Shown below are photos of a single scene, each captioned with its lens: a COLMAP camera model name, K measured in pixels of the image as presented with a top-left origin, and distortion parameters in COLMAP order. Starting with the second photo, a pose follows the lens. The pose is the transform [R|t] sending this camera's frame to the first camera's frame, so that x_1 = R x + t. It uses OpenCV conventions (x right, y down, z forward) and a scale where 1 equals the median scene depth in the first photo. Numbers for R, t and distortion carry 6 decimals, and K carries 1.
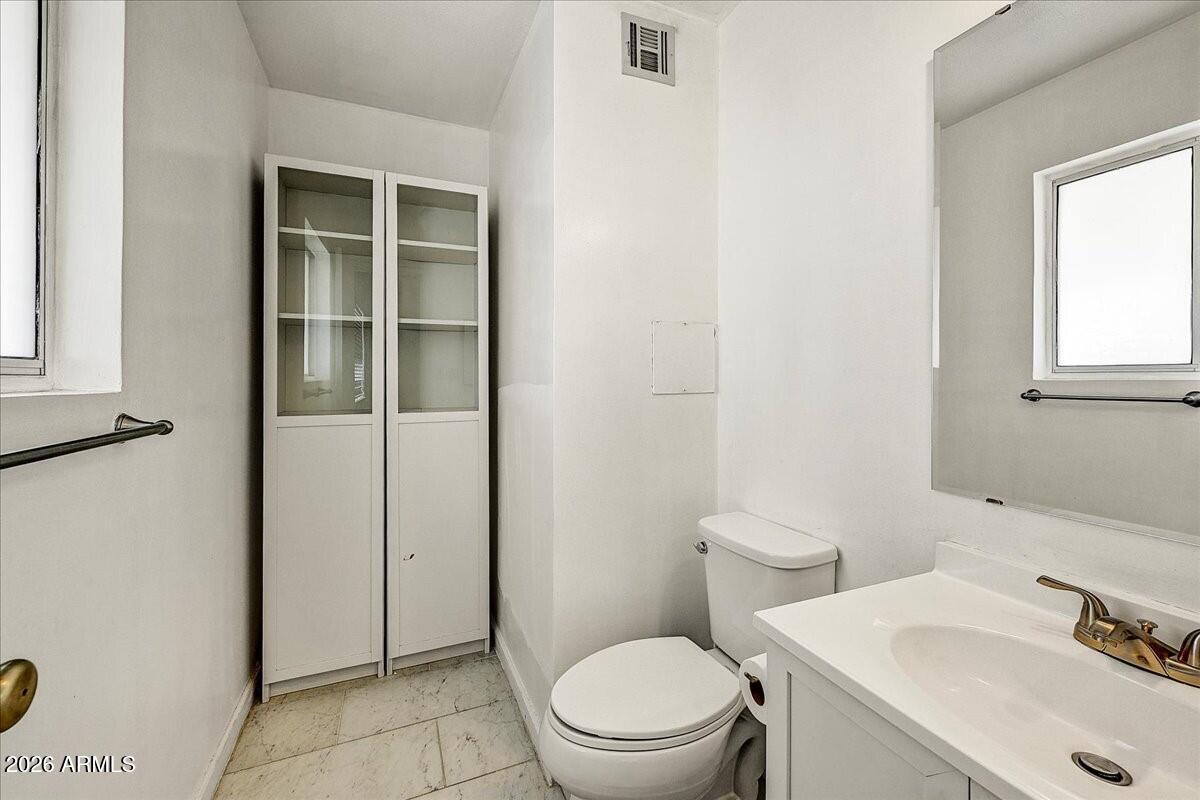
lens RADIAL K [[485.0, 0, 596.0], [0, 485.0, 387.9], [0, 0, 1]] dist [-0.000373, -0.000159]
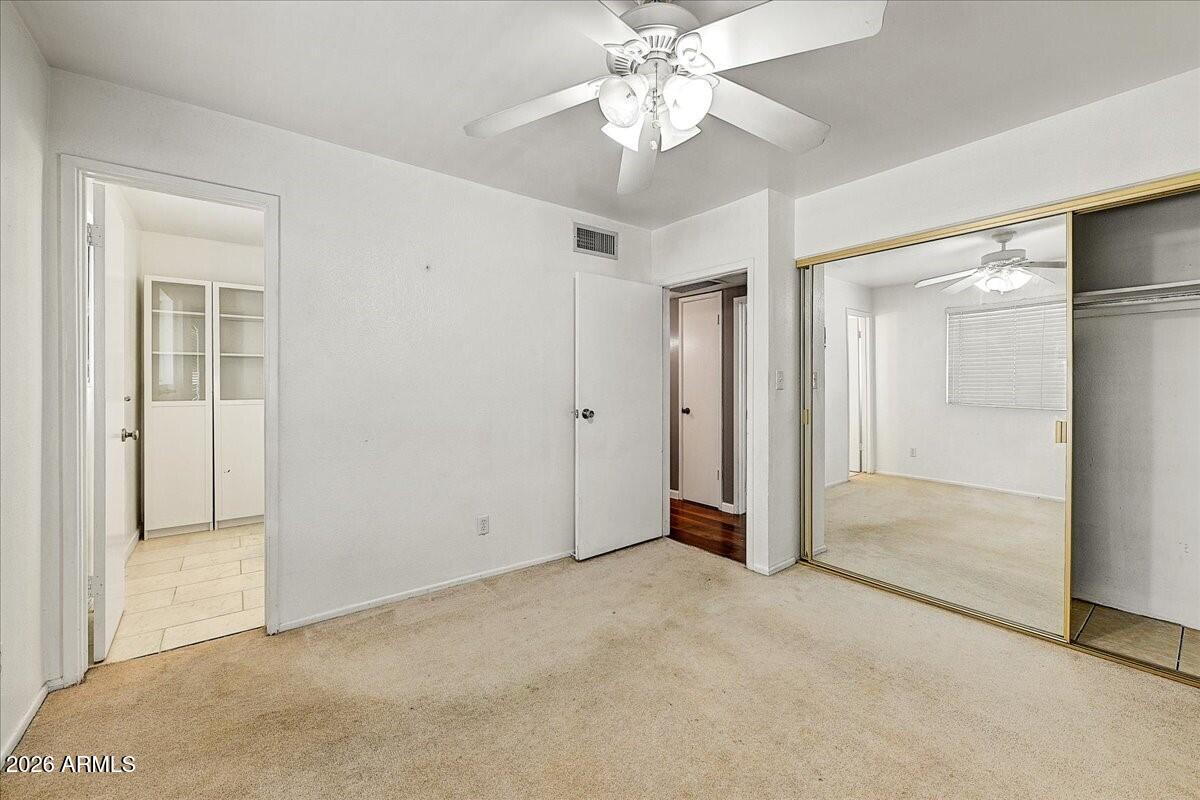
lens RADIAL K [[485.0, 0, 596.0], [0, 485.0, 387.9], [0, 0, 1]] dist [-0.000373, -0.000159]
pose [[0.967722, -0.006089, 0.251946, 0.607321], [0.006919, 0.999973, -0.002410, 0.016984], [-0.251925, 0.004075, 0.967738, -1.370695]]
